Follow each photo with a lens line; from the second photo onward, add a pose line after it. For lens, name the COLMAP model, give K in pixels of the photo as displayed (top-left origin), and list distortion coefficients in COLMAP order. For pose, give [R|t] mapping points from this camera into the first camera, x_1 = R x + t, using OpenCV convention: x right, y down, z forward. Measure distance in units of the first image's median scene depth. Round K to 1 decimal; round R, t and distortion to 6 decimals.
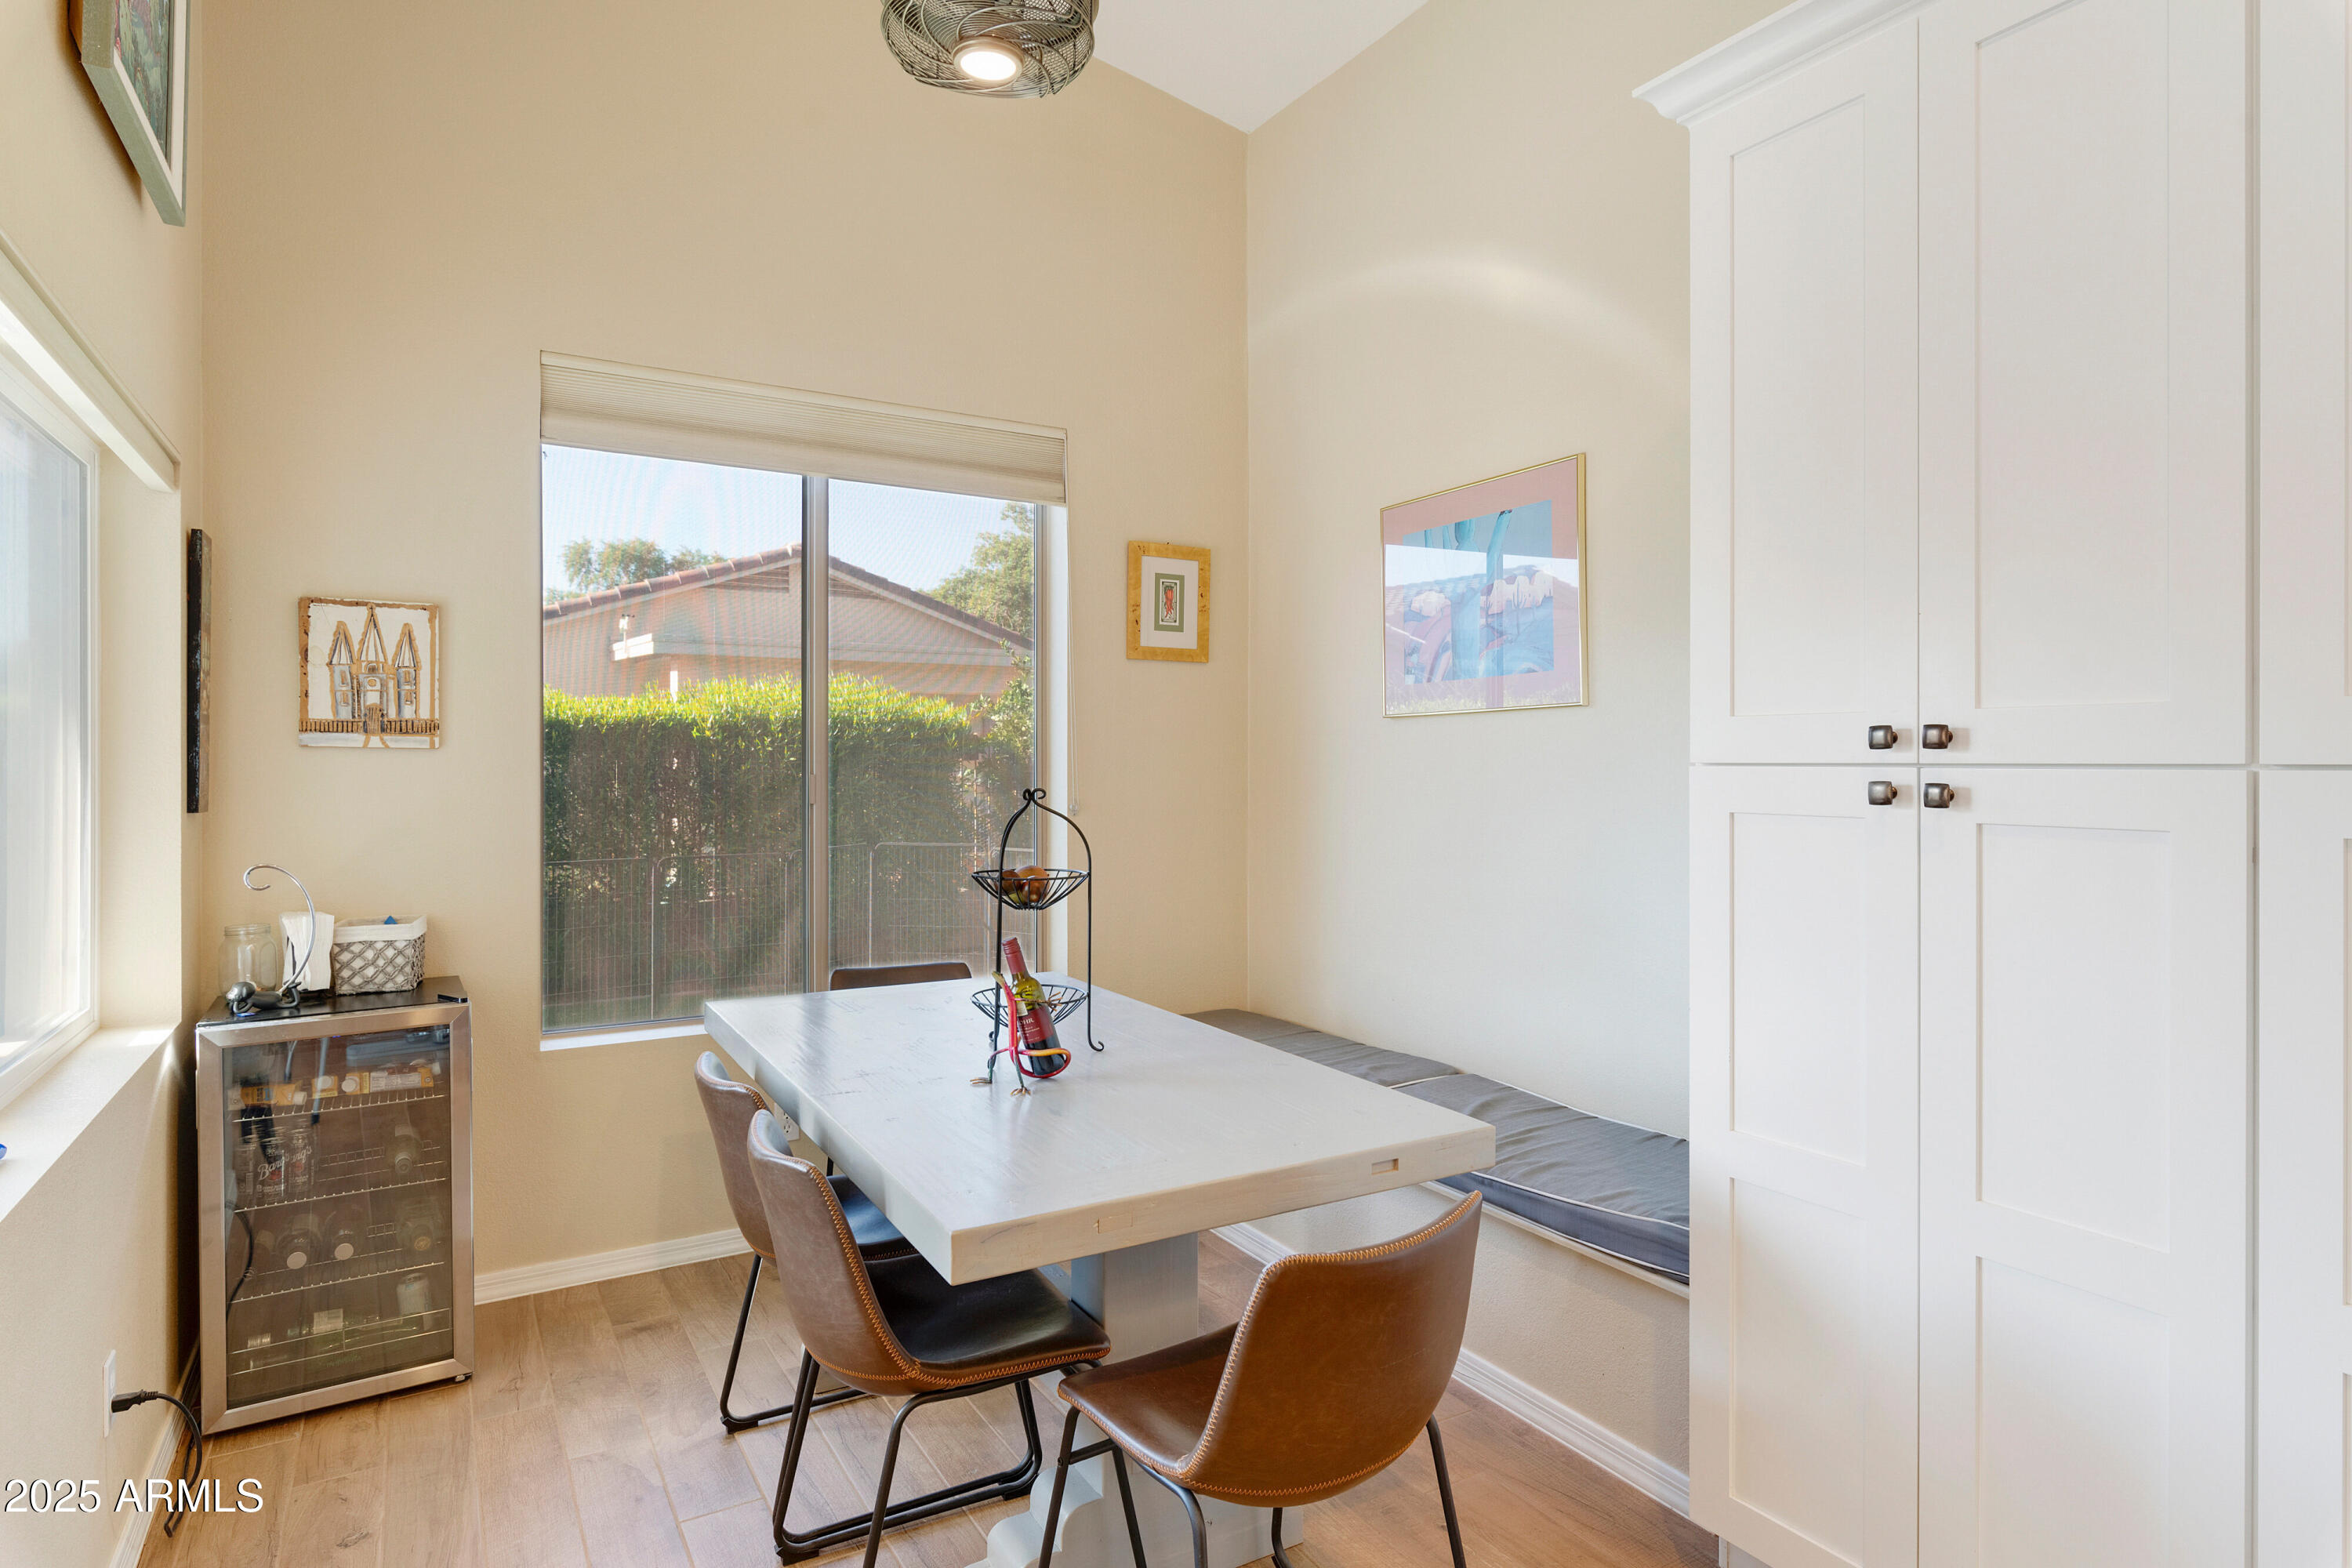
lens RADIAL K [[1287.8, 0, 1186.6], [0, 1287.8, 757.3], [0, 0, 1]] dist [0.003409, 0.000427]
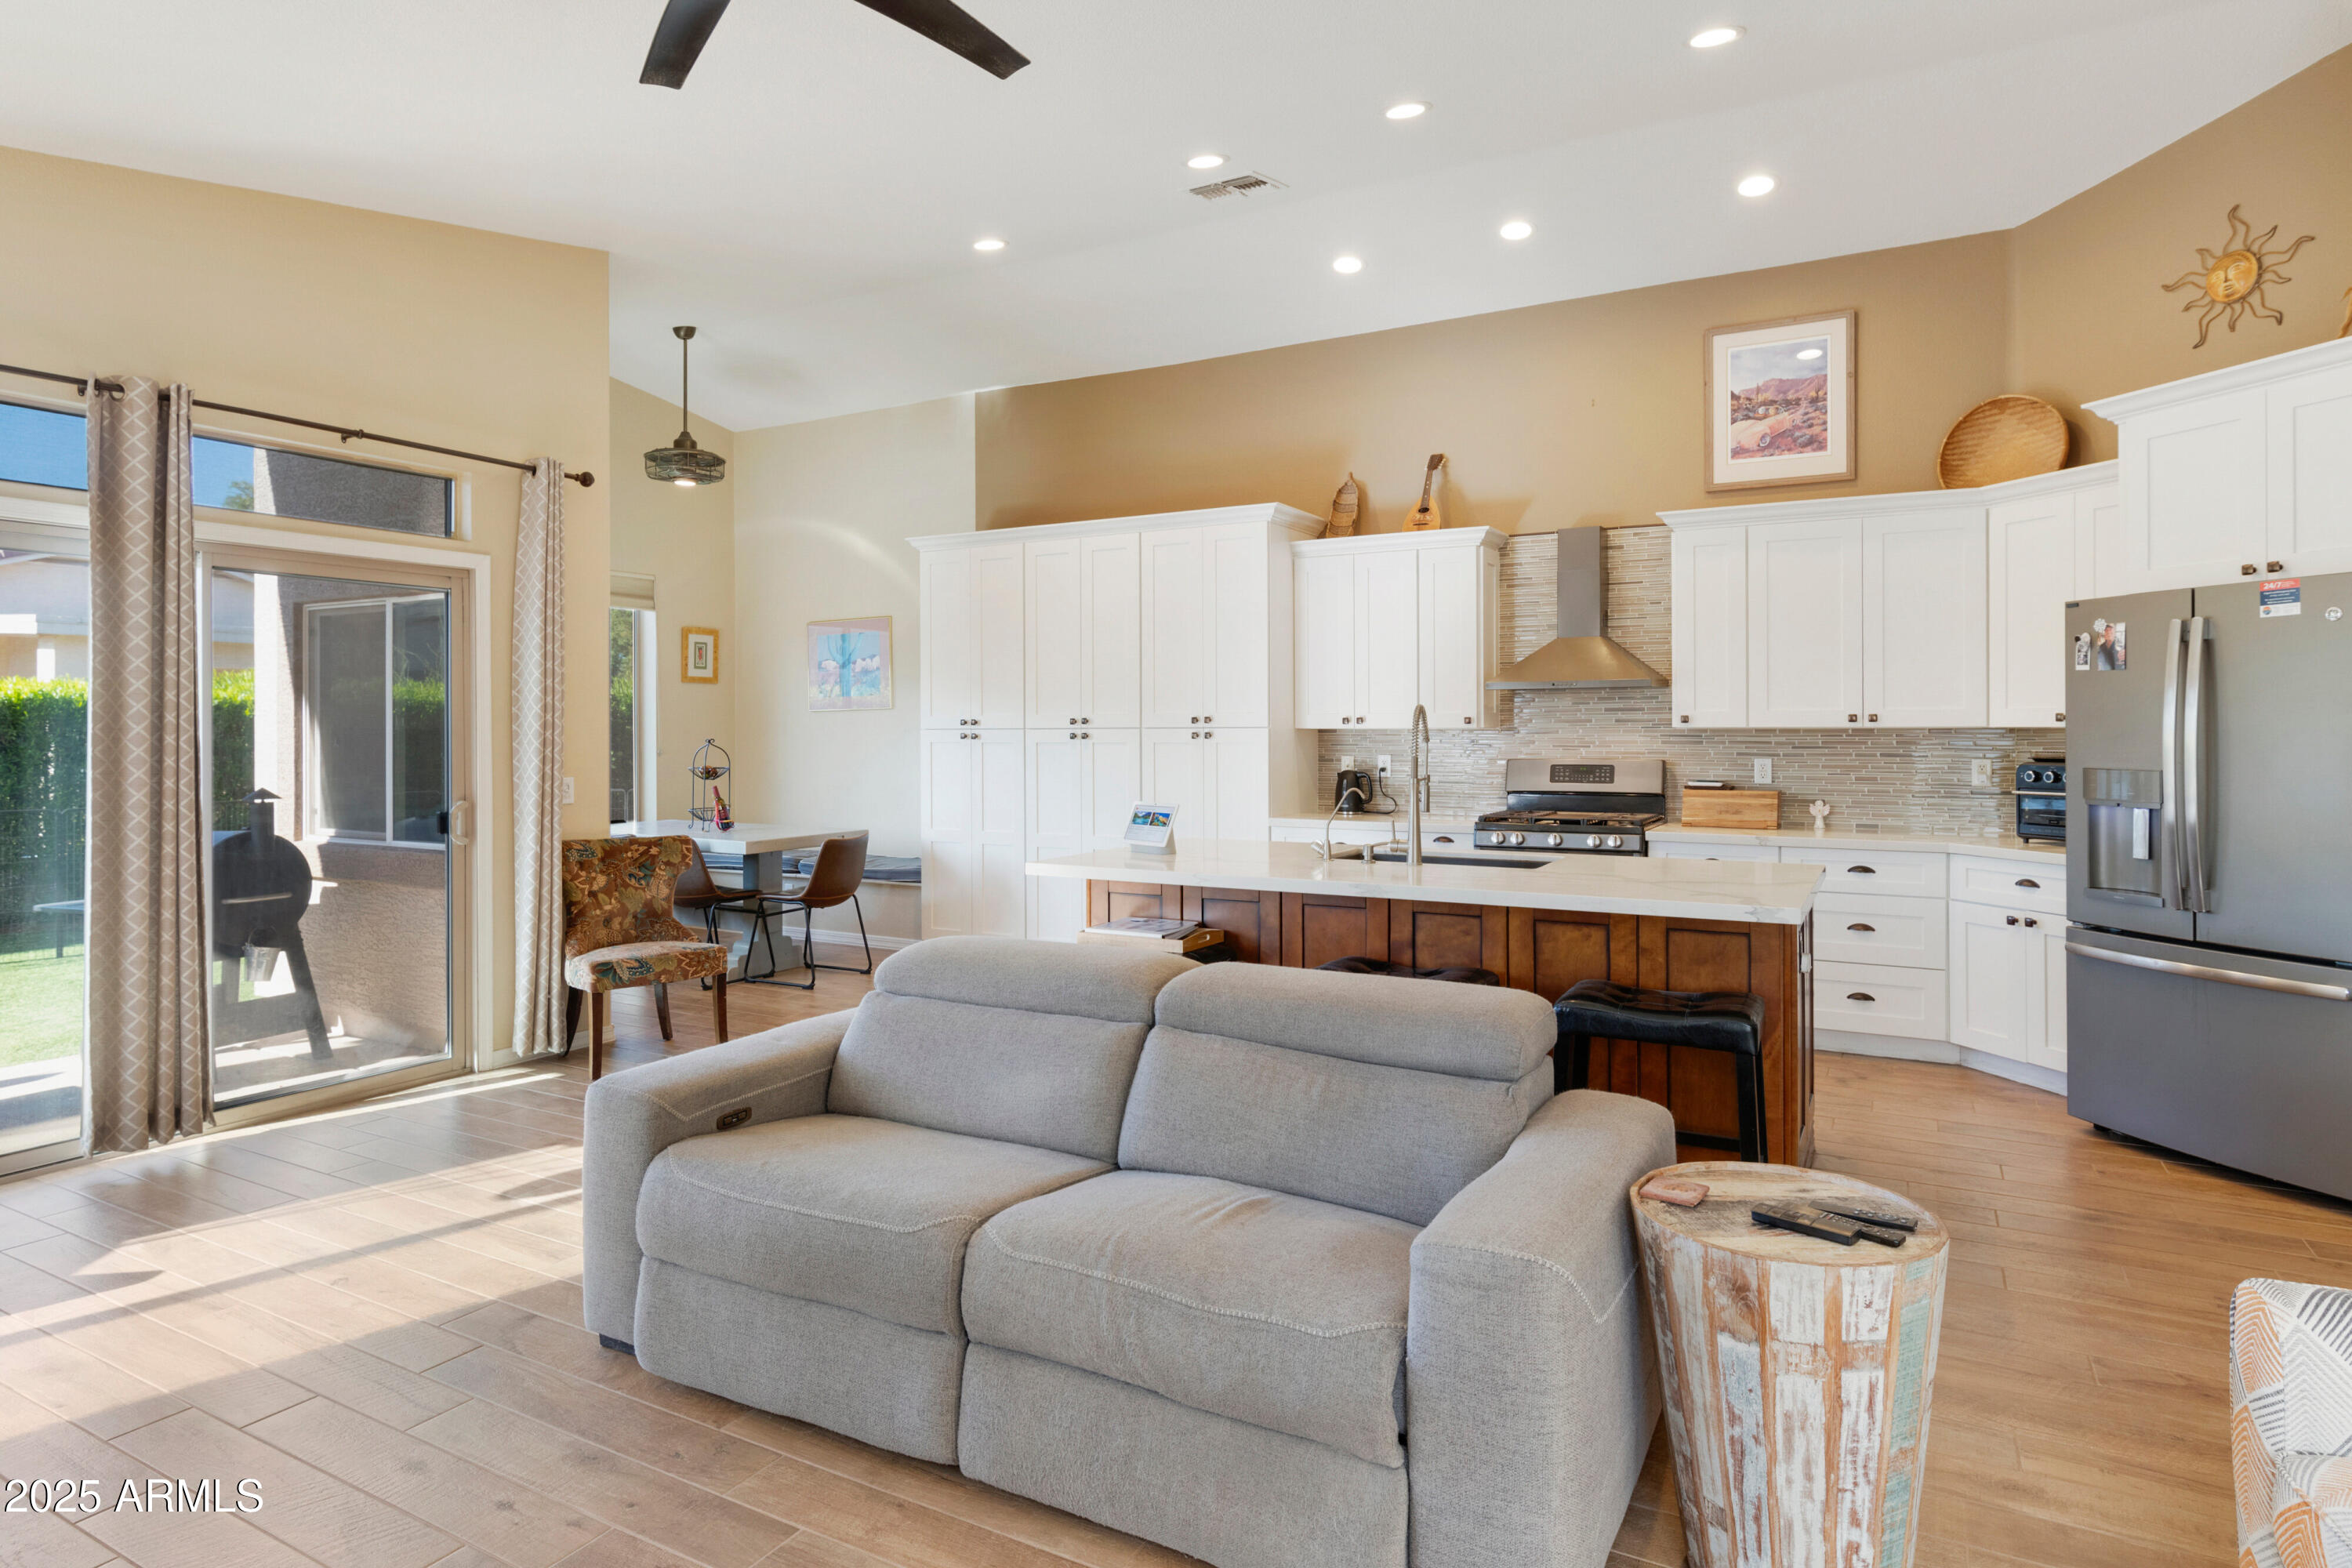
lens RADIAL K [[1287.8, 0, 1186.6], [0, 1287.8, 757.3], [0, 0, 1]] dist [0.003409, 0.000427]
pose [[0.867356, -0.009260, 0.497602, -0.383296], [0.000415, 0.999840, 0.017883, 0.009728], [-0.497687, -0.015305, 0.867221, -1.262853]]
